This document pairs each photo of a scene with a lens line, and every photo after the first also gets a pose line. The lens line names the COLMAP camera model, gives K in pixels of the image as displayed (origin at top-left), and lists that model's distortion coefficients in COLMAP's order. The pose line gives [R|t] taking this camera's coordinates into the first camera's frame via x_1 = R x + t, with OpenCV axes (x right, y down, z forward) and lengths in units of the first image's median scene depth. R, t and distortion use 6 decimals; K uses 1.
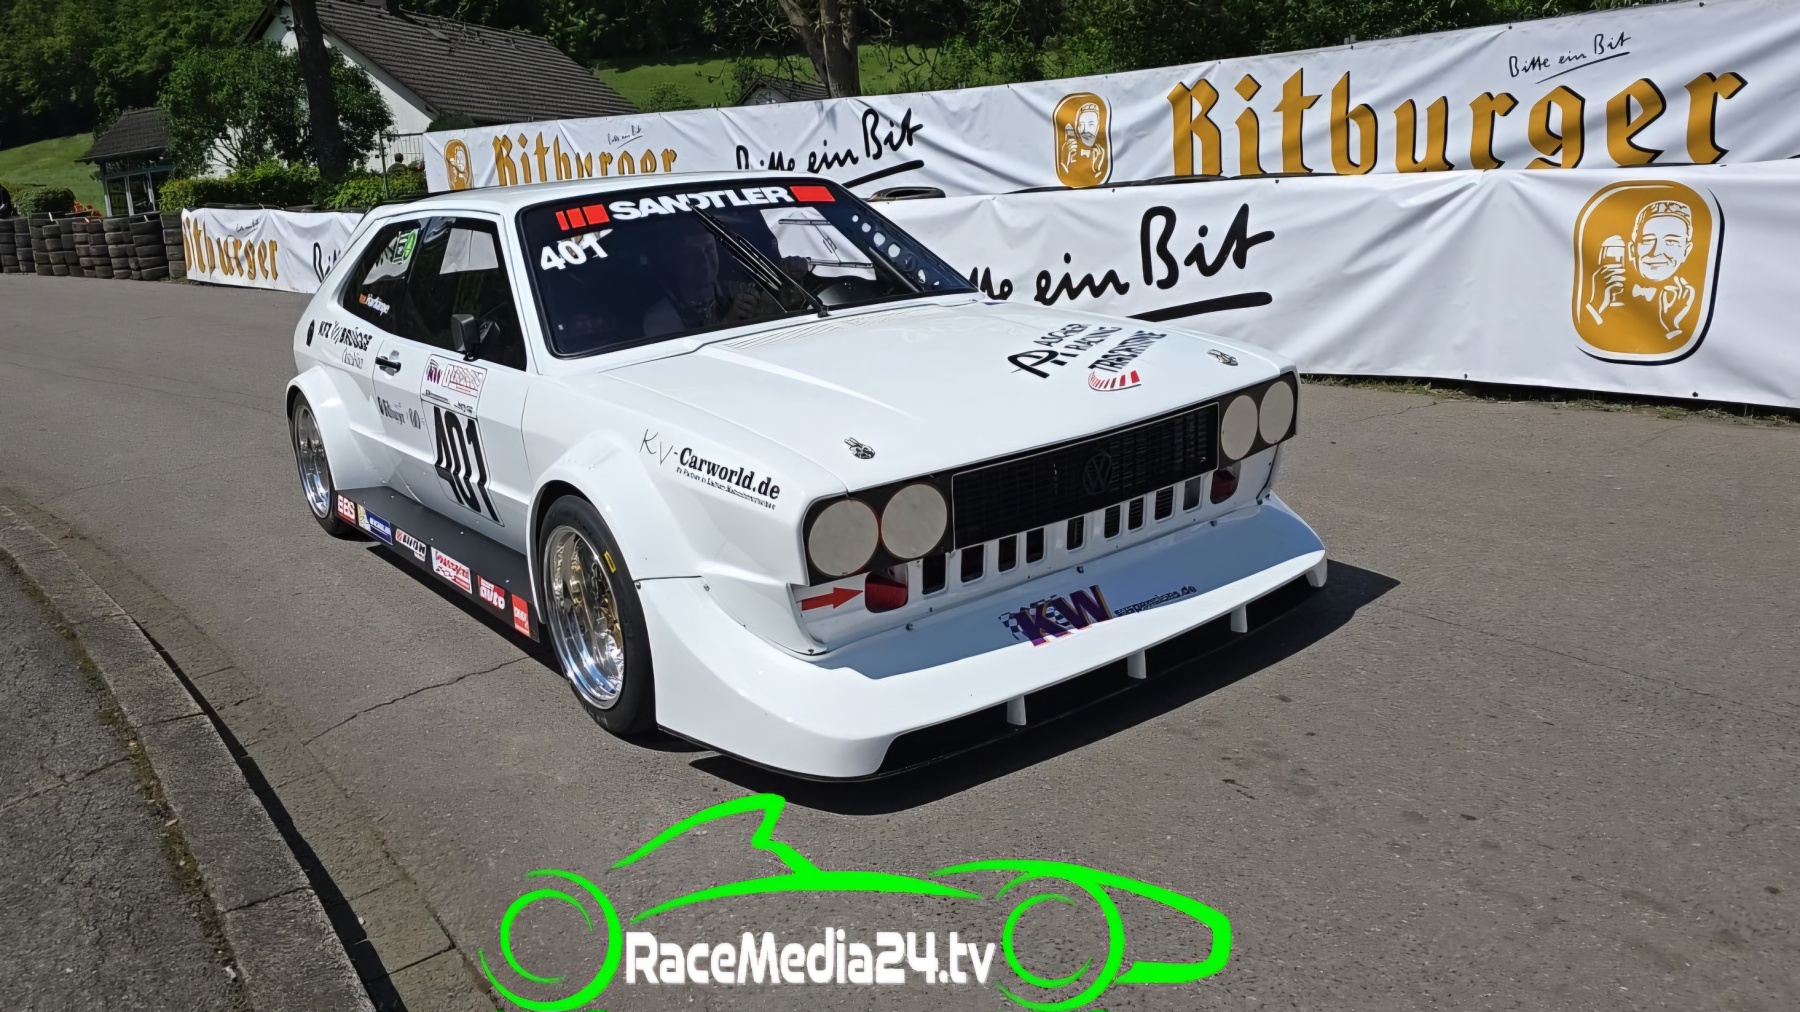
lens RADIAL K [[1306.8, 0, 856.5], [0, 1306.8, 463.7], [0, 0, 1]] dist [0.079400, -0.081956]
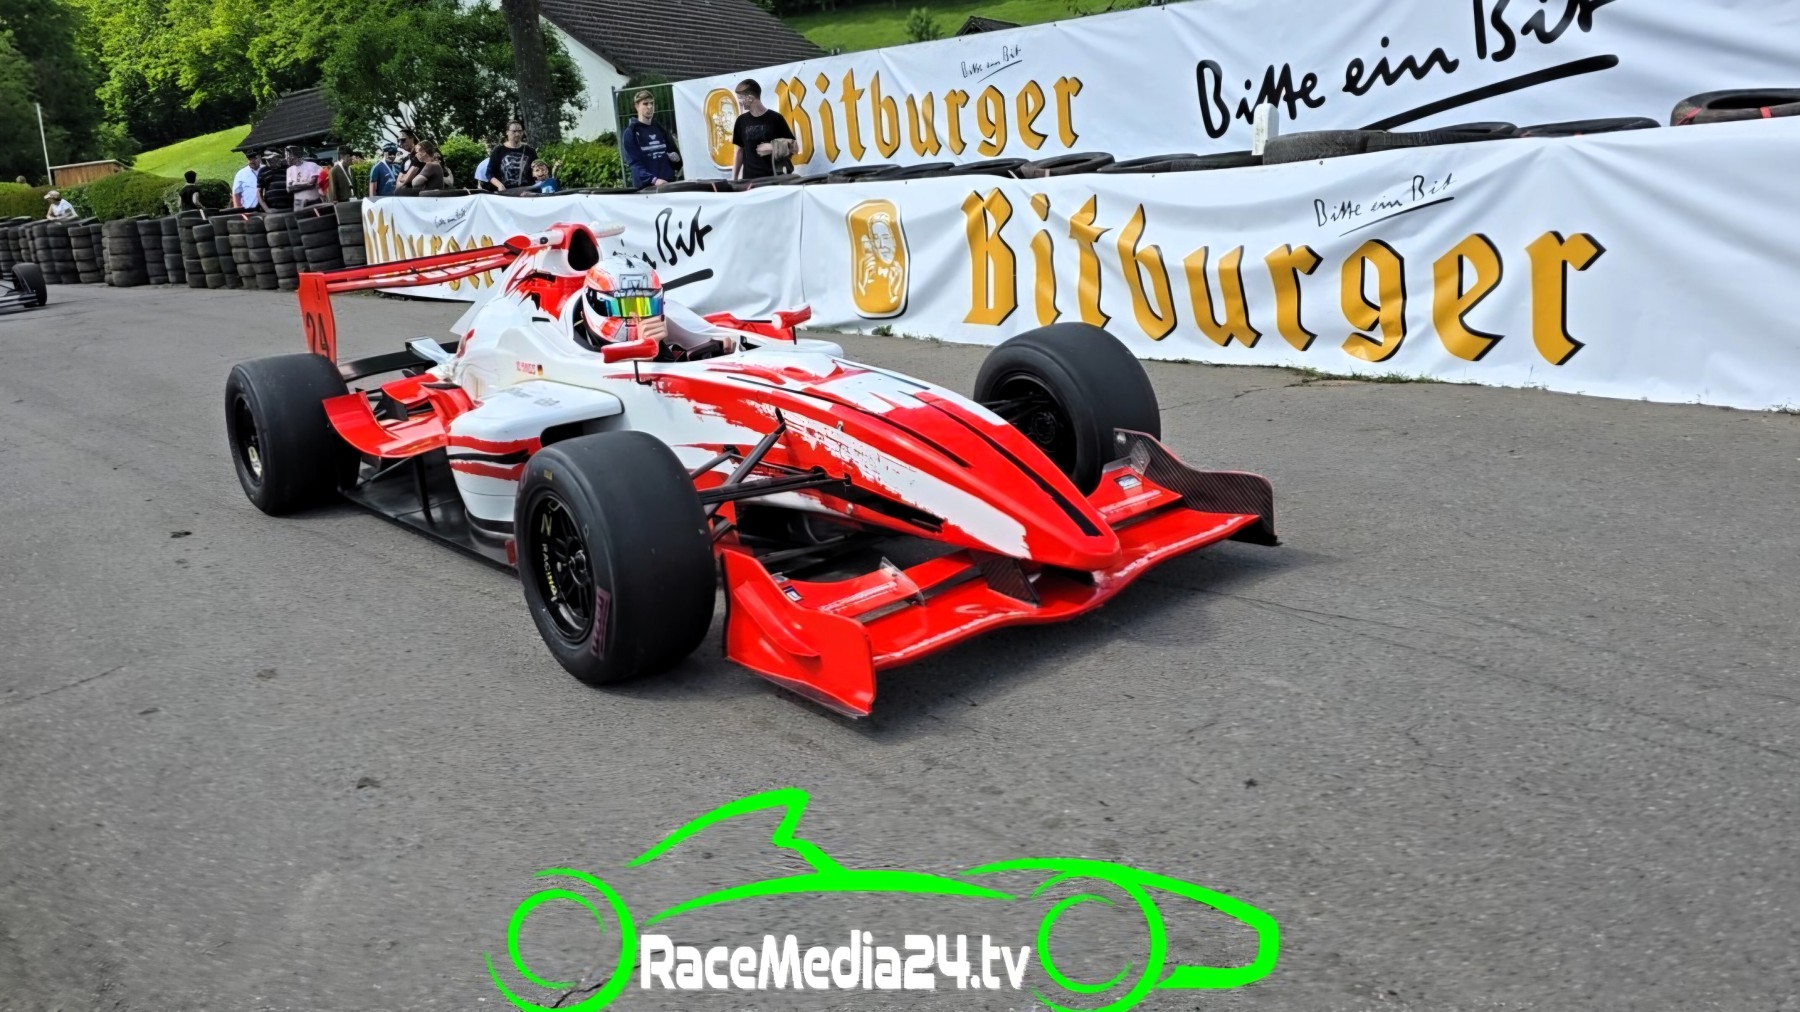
lens RADIAL K [[1455.6, 0, 904.3], [0, 1455.6, 433.2], [0, 0, 1]] dist [0.082810, -0.093483]
pose [[0.994081, -0.022171, -0.106353, -0.262981], [0.020585, 0.999660, -0.015995, -0.087407], [0.106672, 0.013711, 0.994200, 0.457936]]
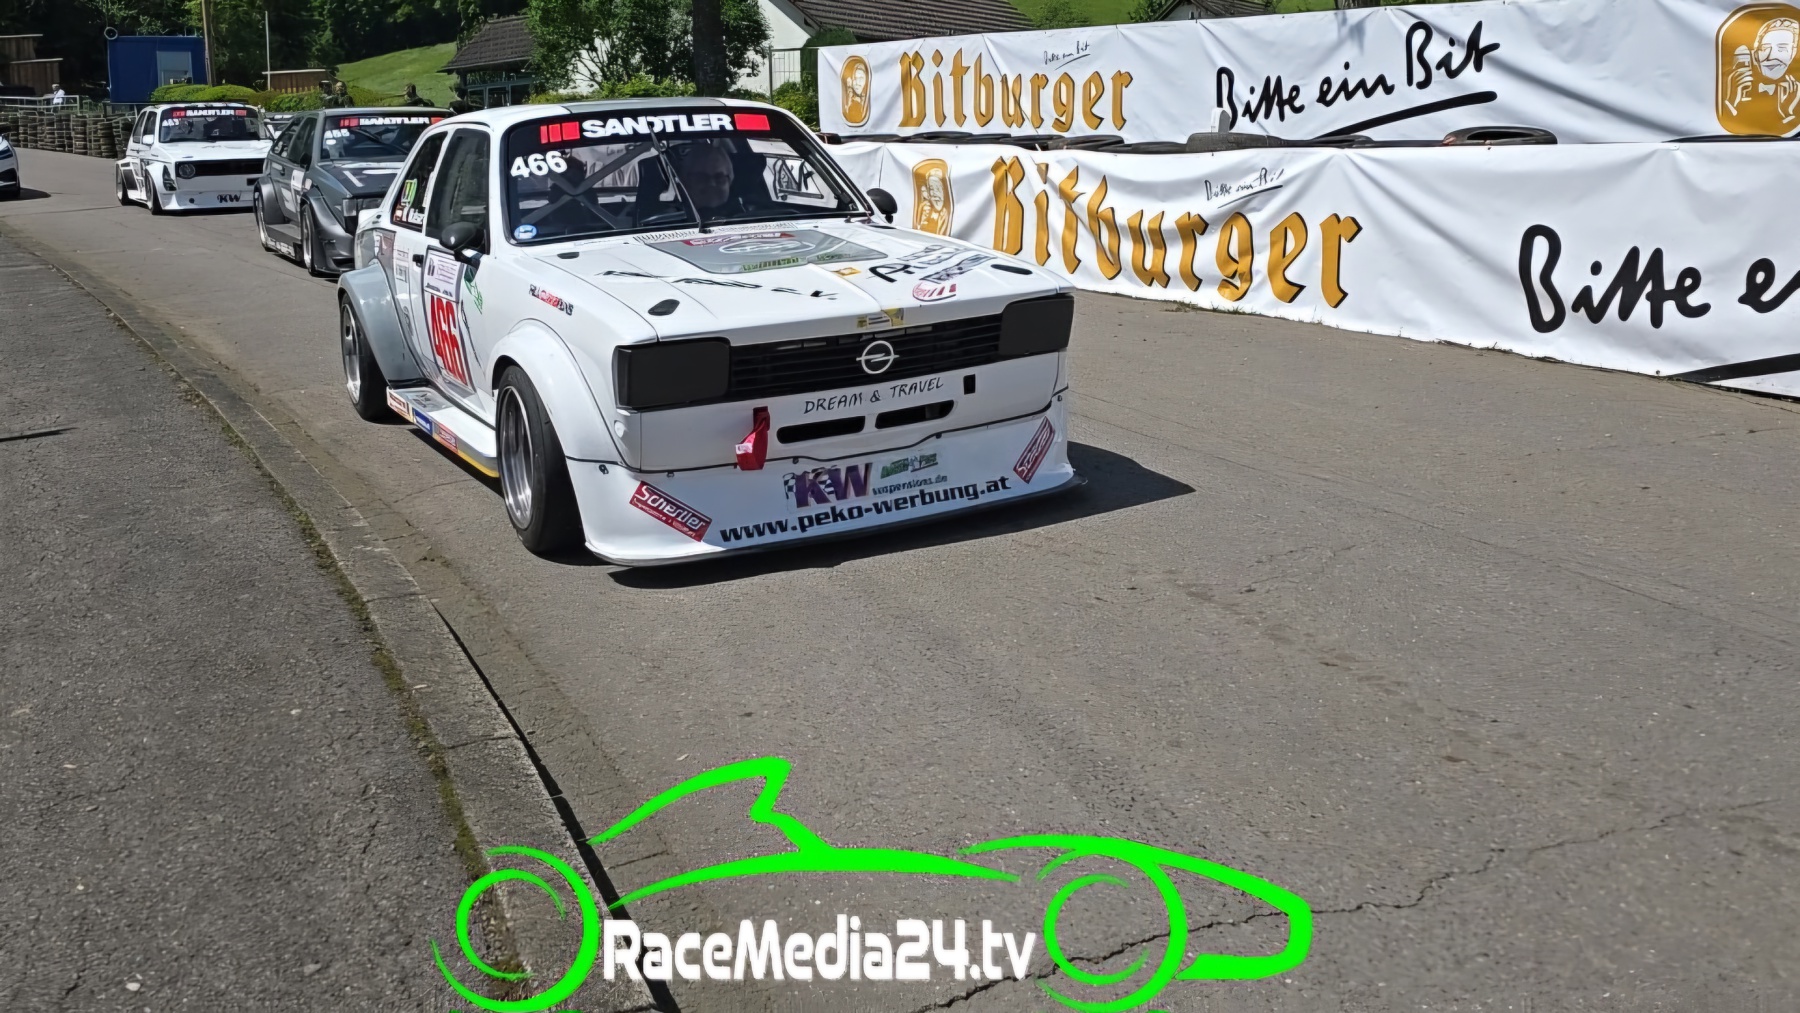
lens RADIAL K [[1552.7, 0, 906.9], [0, 1552.7, 376.0], [0, 0, 1]] dist [0.086415, -0.112007]
pose [[0.972782, 0.071954, -0.220267, -0.087718], [-0.081770, 0.996010, -0.035760, -0.022108], [0.216815, 0.052798, 0.974784, 0.119875]]
